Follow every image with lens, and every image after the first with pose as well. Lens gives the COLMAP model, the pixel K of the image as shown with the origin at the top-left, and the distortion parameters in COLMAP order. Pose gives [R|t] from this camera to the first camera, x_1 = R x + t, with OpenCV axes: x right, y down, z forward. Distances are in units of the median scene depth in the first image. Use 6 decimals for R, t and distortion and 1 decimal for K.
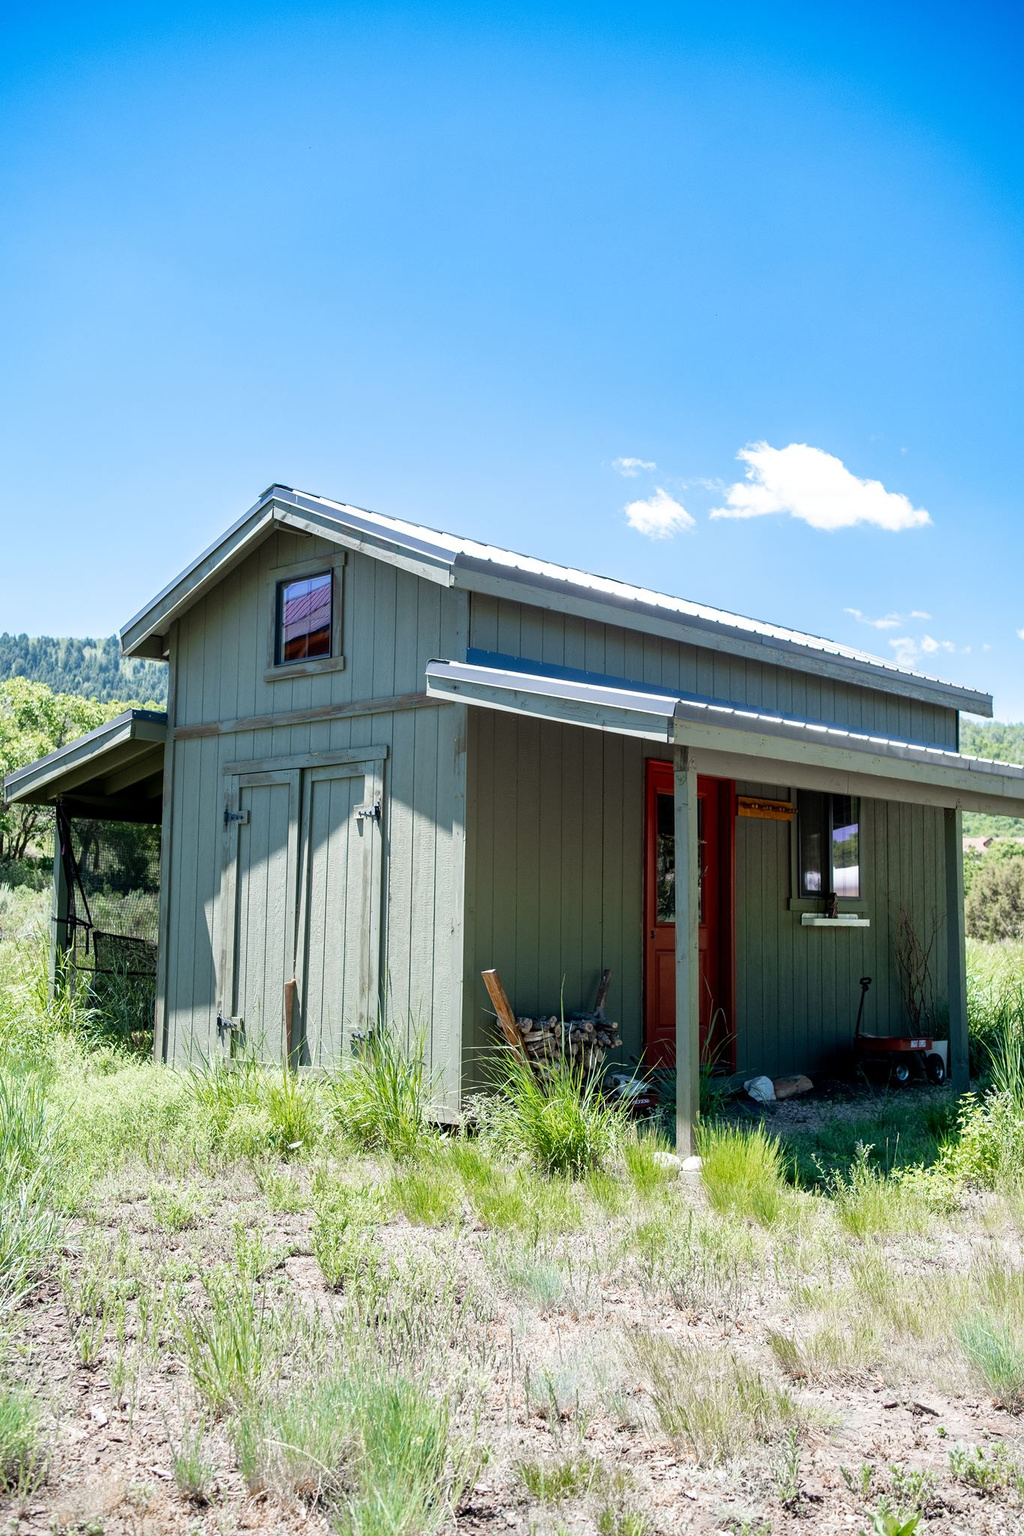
lens RADIAL K [[1525.7, 0, 520.3], [0, 1525.7, 766.7], [0, 0, 1]] dist [-0.054150, 0.198215]
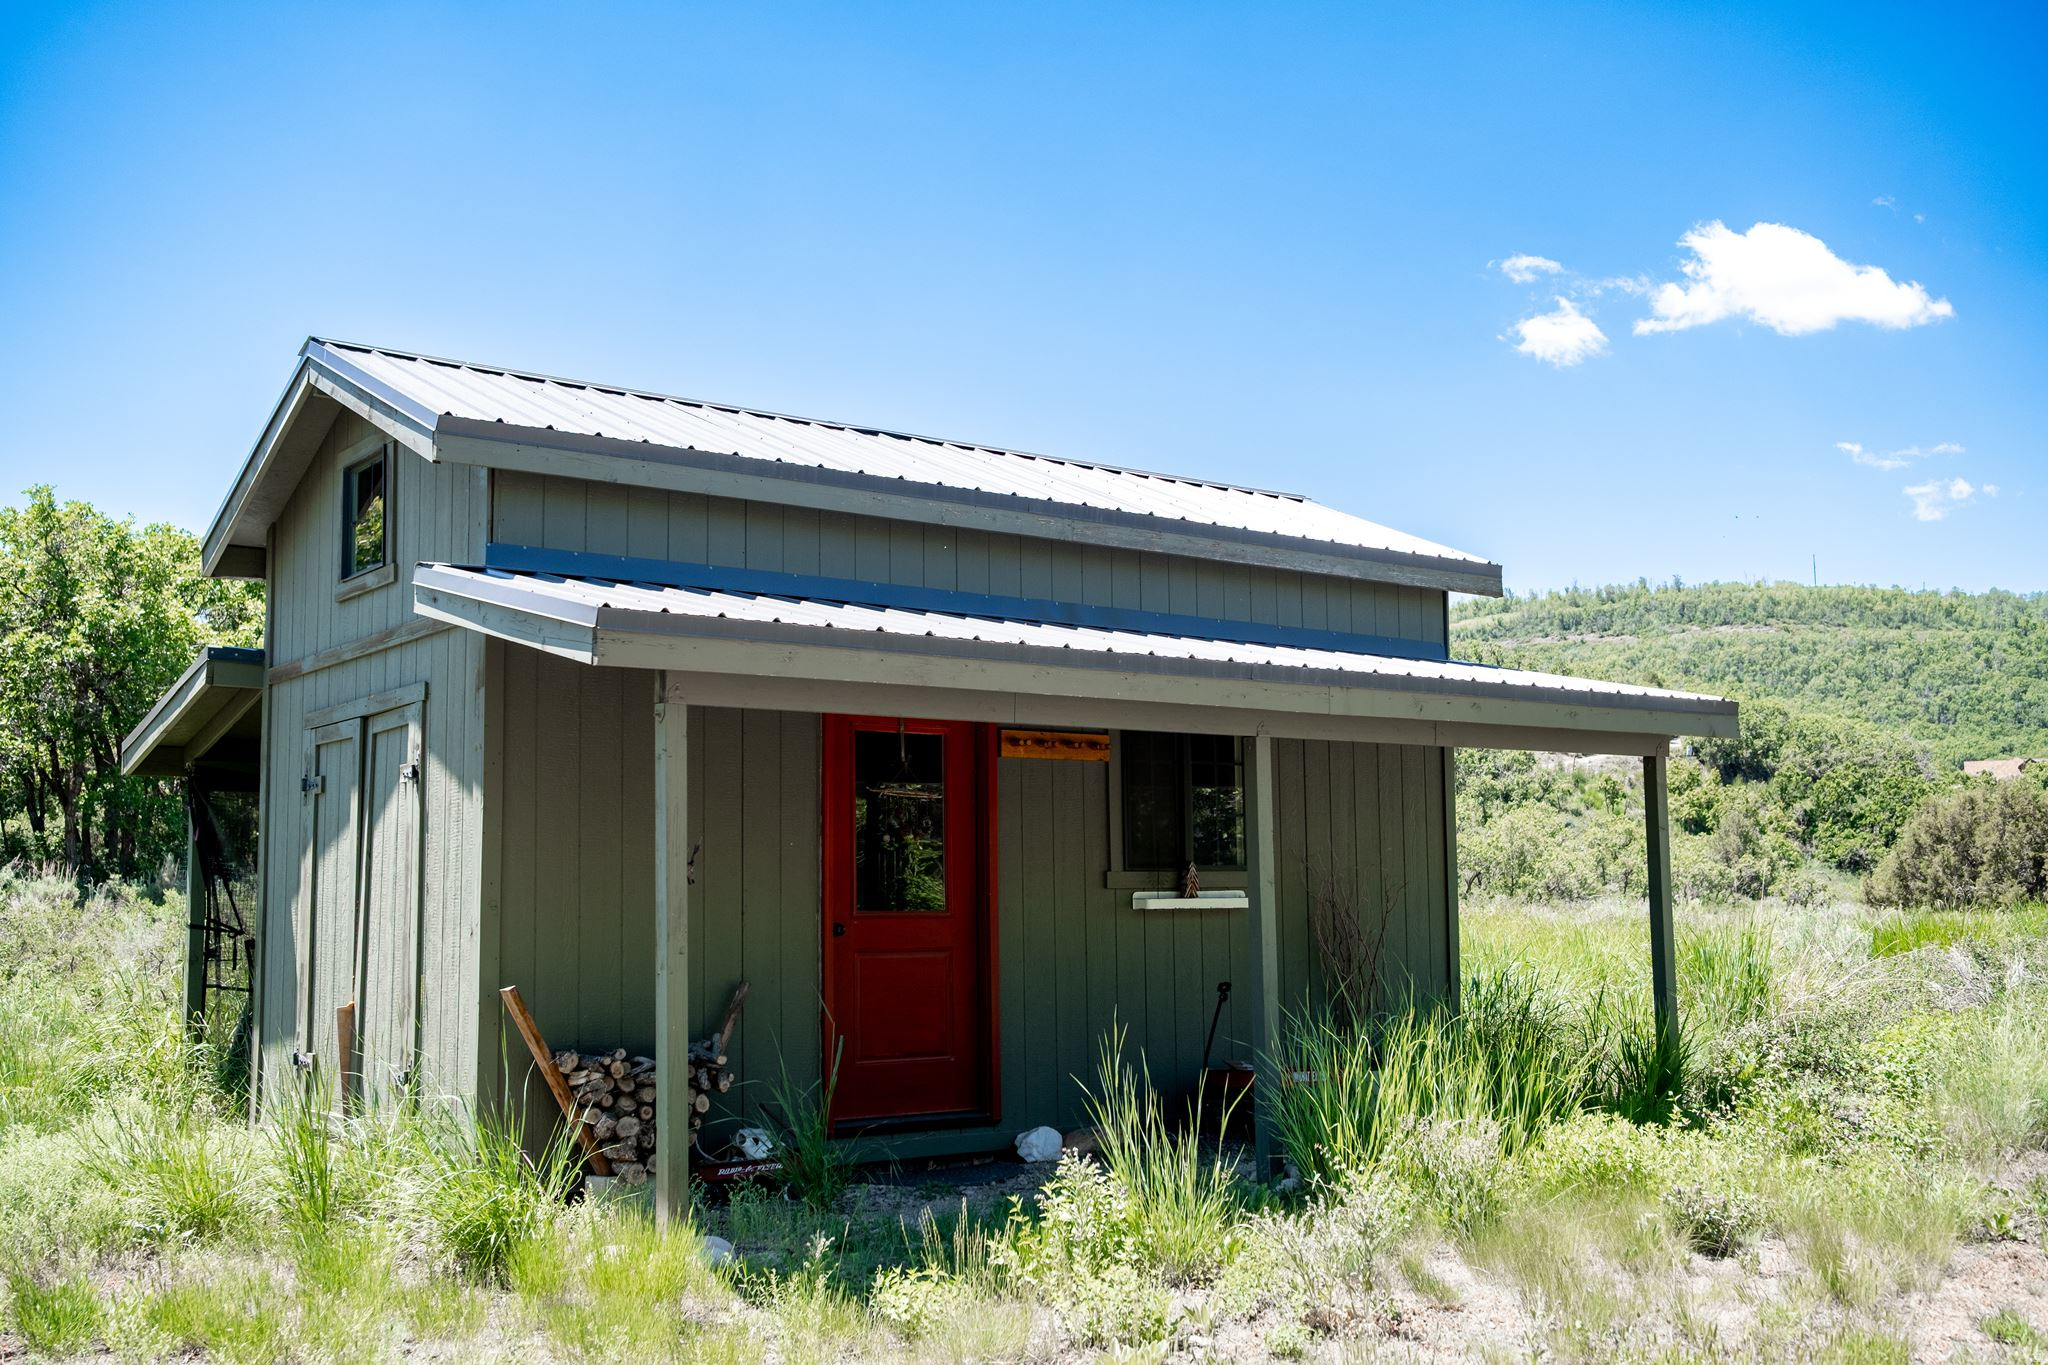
lens RADIAL K [[2034.2, 0, 1027.0], [0, 2034.2, 691.9], [0, 0, 1]] dist [-0.054150, 0.198215]
pose [[0.984799, -0.043371, -0.168193, 0.338993], [0.043228, 0.999055, -0.004517, 0.007377], [0.168230, -0.002823, 0.985744, 0.080265]]
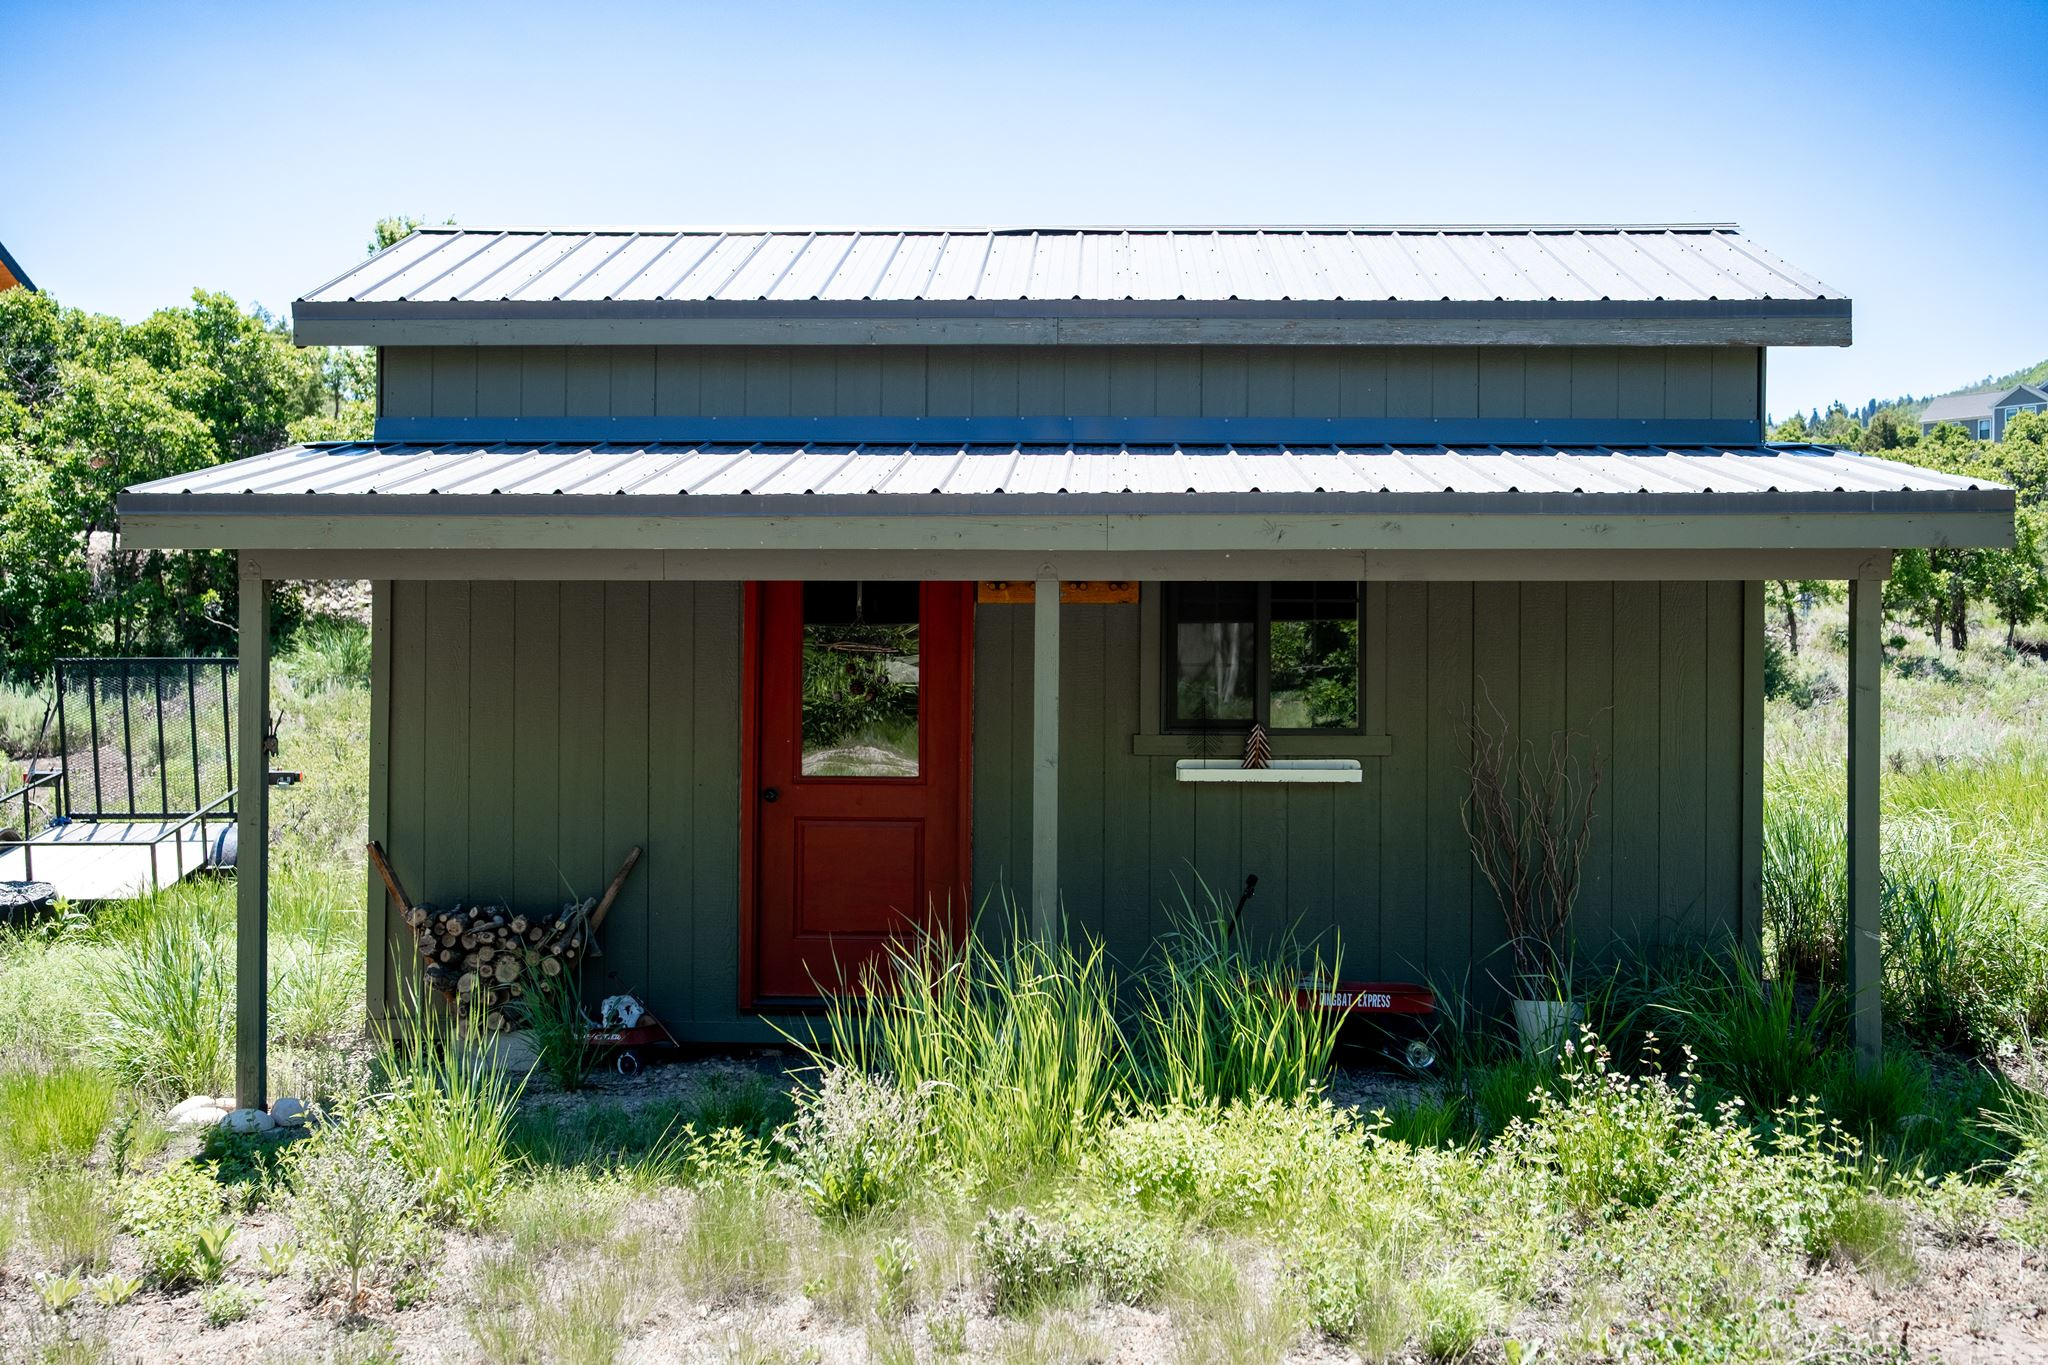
lens RADIAL K [[2132.4, 0, 1059.8], [0, 2132.4, 645.5], [0, 0, 1]] dist [-0.064417, 0.166398]
pose [[0.658012, -0.033500, -0.752262, 0.875742], [0.082443, 0.996209, 0.027750, 0.030128], [0.748480, -0.080279, 0.658280, 0.492572]]
